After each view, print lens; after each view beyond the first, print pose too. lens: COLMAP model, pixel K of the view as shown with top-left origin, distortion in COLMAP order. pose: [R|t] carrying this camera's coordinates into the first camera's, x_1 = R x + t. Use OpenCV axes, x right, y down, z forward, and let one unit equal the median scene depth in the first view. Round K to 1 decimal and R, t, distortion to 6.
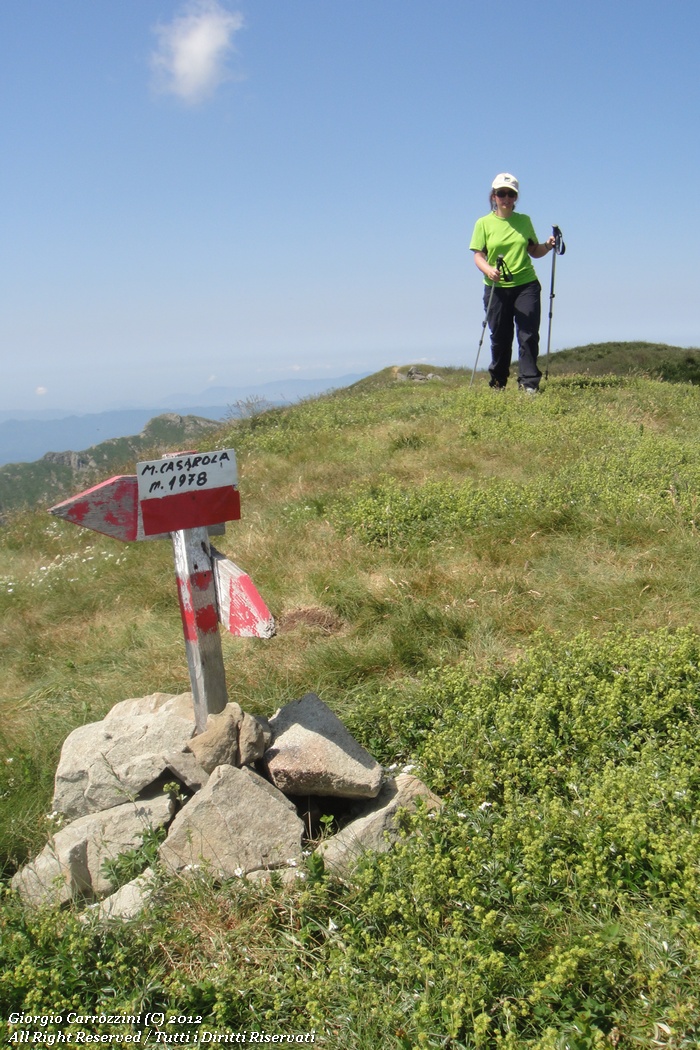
lens RADIAL K [[1159.9, 0, 350.0], [0, 1159.9, 525.0], [0, 0, 1]] dist [-0.162229, 0.047931]
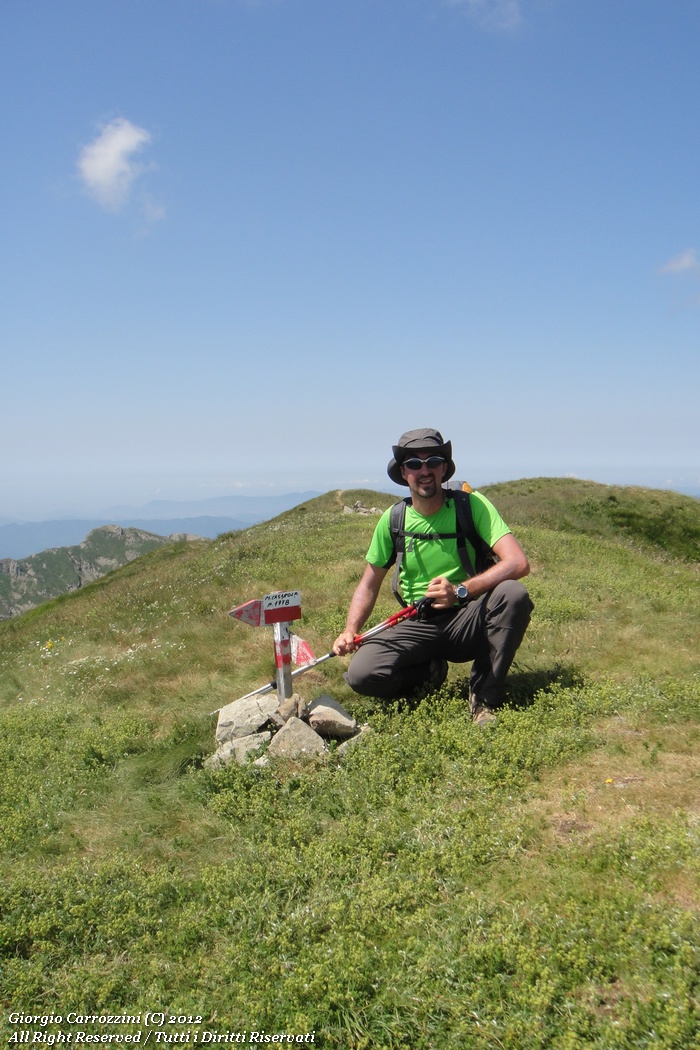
lens RADIAL K [[1159.9, 0, 350.0], [0, 1159.9, 525.0], [0, 0, 1]] dist [-0.162229, 0.047931]
pose [[0.998091, 0.035532, 0.050520, -0.123993], [-0.030163, 0.994190, -0.103332, 0.048079], [-0.053898, 0.101610, 0.993363, -1.498047]]
